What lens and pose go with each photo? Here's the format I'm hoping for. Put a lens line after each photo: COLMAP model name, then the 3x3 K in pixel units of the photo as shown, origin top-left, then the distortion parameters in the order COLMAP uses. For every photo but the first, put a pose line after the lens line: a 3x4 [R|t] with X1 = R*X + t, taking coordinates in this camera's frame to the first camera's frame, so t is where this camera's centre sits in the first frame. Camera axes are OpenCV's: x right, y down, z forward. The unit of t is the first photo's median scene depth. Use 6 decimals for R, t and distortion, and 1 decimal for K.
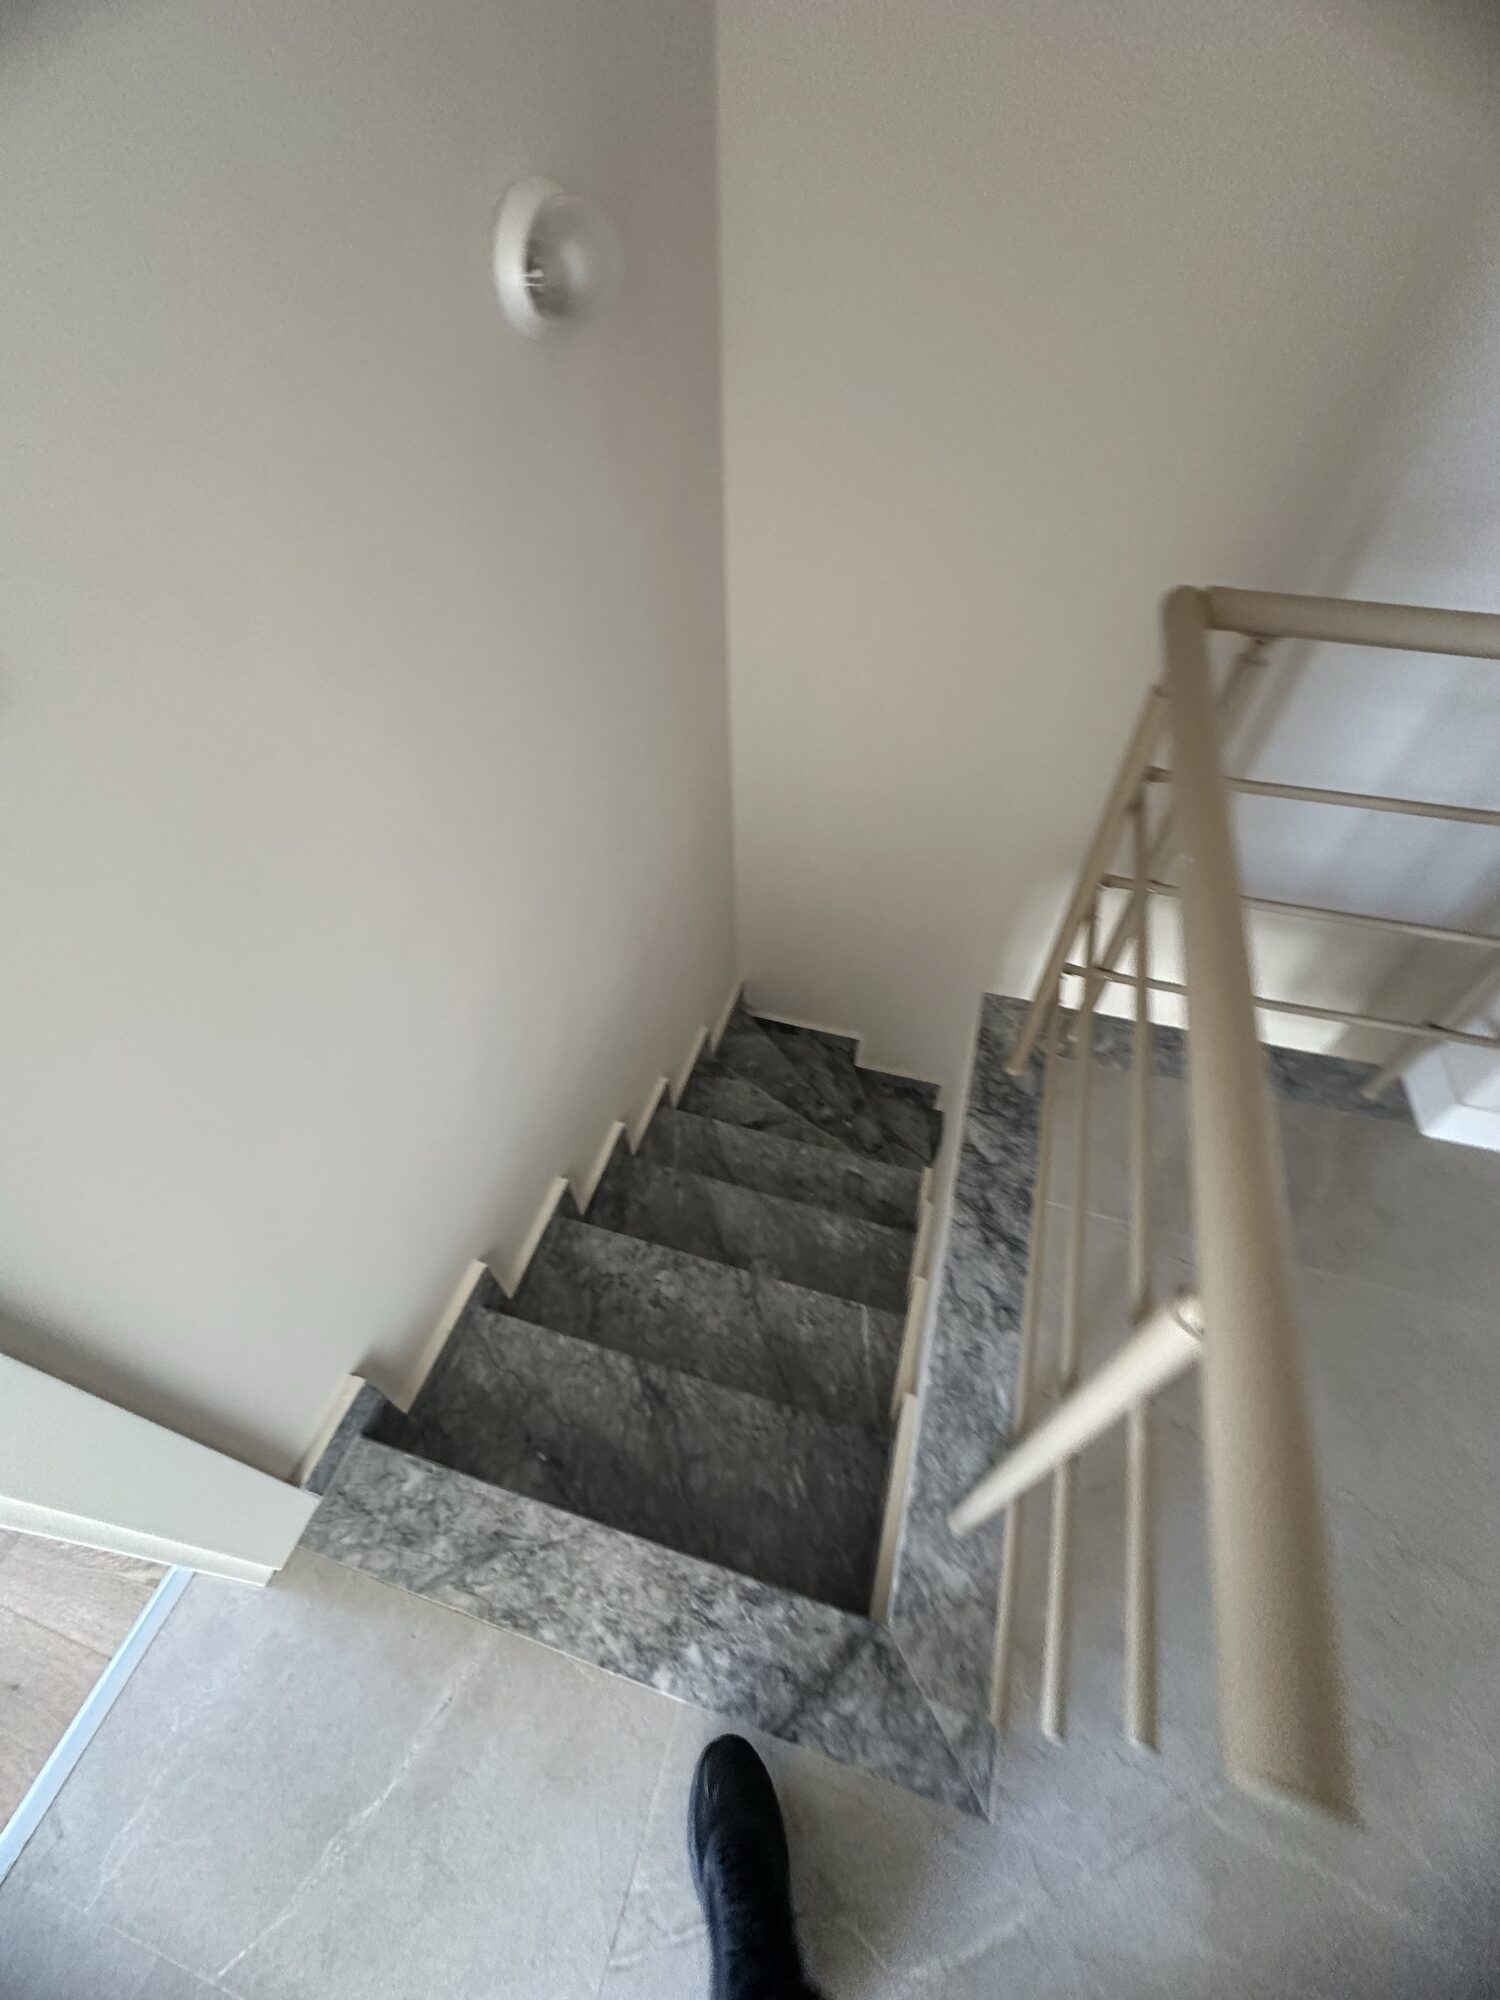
lens RADIAL K [[798.1, 0, 750.0], [0, 798.1, 1000.0], [0, 0, 1]] dist [-0.002498, 0.000054]
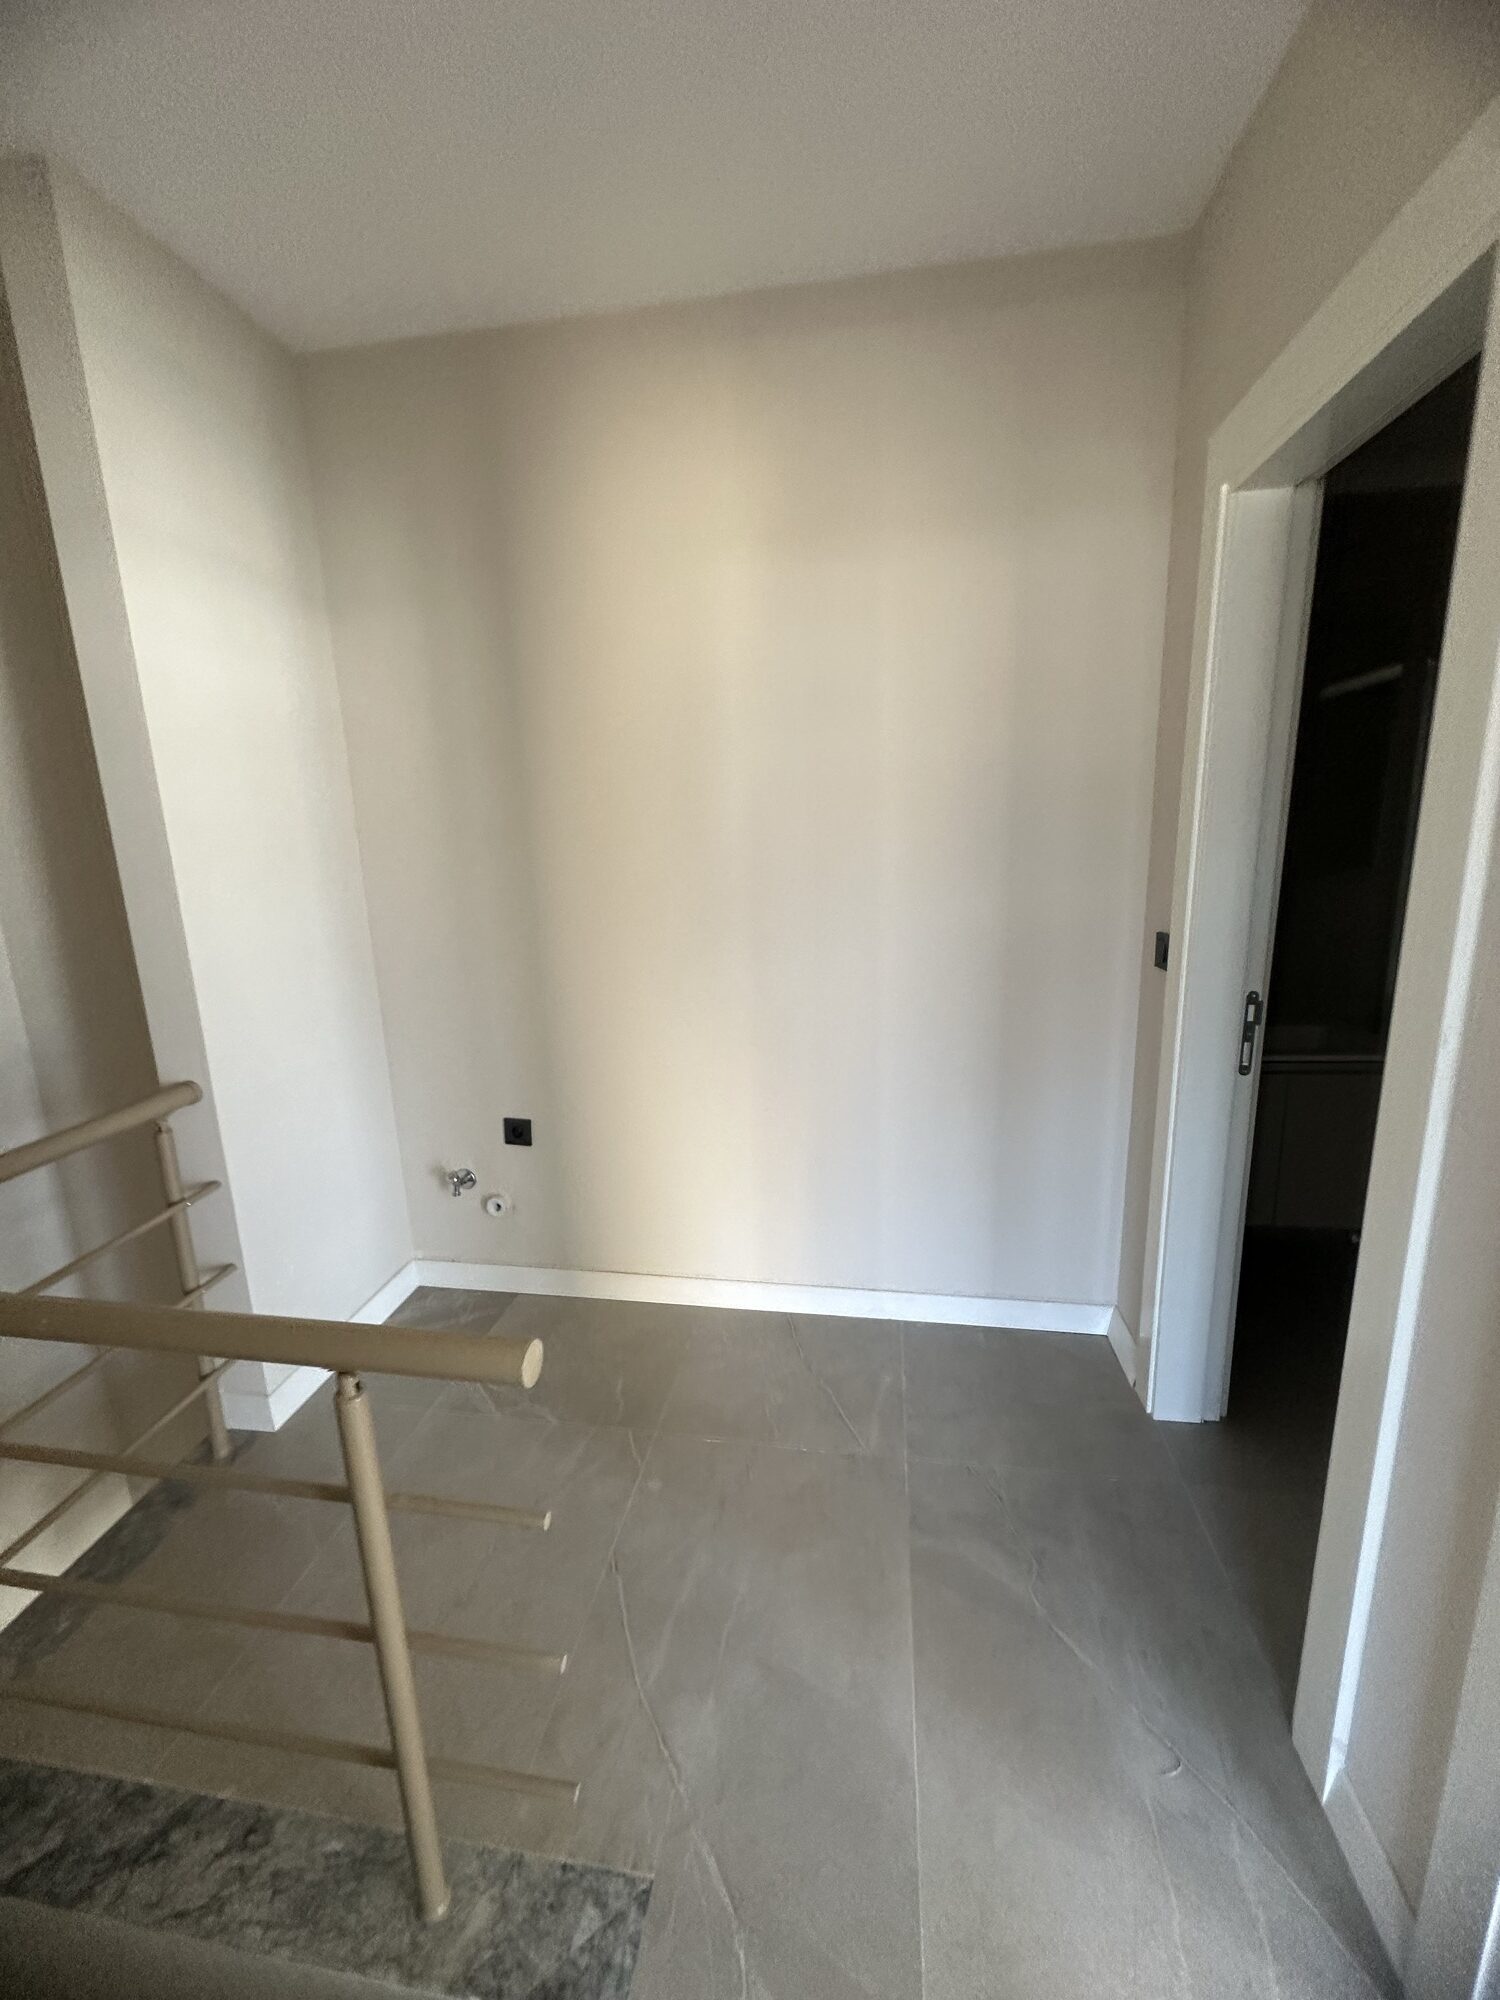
lens RADIAL K [[798.1, 0, 750.0], [0, 798.1, 1000.0], [0, 0, 1]] dist [-0.002498, 0.000054]
pose [[-0.126414, -0.198521, 0.971910, -0.526380], [0.766121, 0.602848, 0.222784, 0.072239], [-0.630142, 0.772763, 0.075883, -0.169962]]
